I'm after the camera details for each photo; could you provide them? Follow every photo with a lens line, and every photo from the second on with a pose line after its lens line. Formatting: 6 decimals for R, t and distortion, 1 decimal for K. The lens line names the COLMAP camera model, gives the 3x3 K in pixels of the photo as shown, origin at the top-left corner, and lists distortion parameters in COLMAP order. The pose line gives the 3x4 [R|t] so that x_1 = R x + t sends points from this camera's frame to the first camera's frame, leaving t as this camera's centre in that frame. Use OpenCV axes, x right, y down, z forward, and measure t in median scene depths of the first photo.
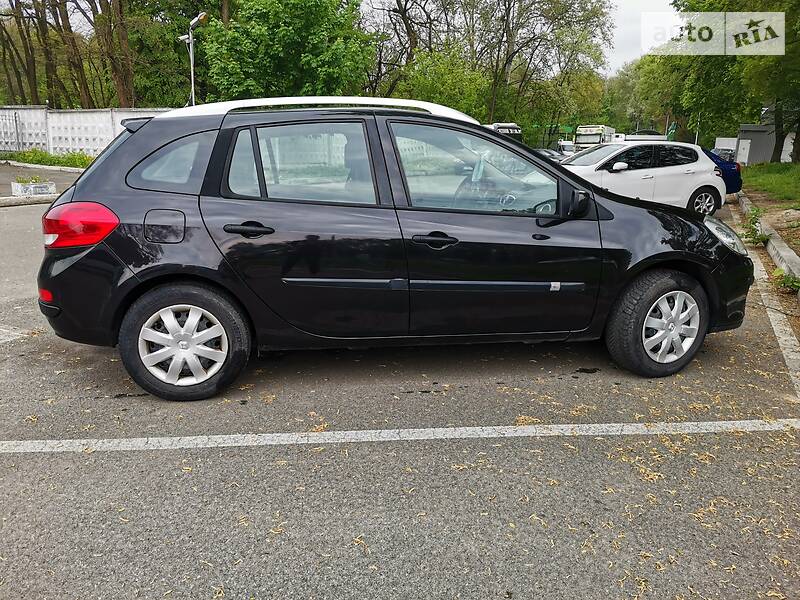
lens RADIAL K [[603.9, 0, 397.0], [0, 603.9, 301.6], [0, 0, 1]] dist [0.073107, -0.083093]
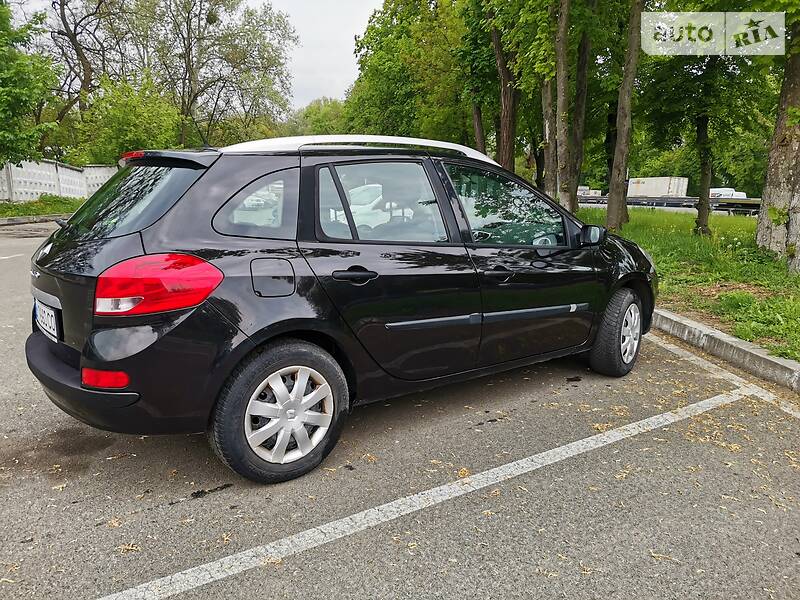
lens RADIAL K [[603.9, 0, 392.6], [0, 603.9, 298.7], [0, 0, 1]] dist [0.073107, -0.083093]
pose [[0.867230, -0.081540, 0.491186, -0.625542], [0.113070, 0.992978, -0.034795, -0.043015], [-0.484900, 0.085714, 0.870359, 0.172020]]
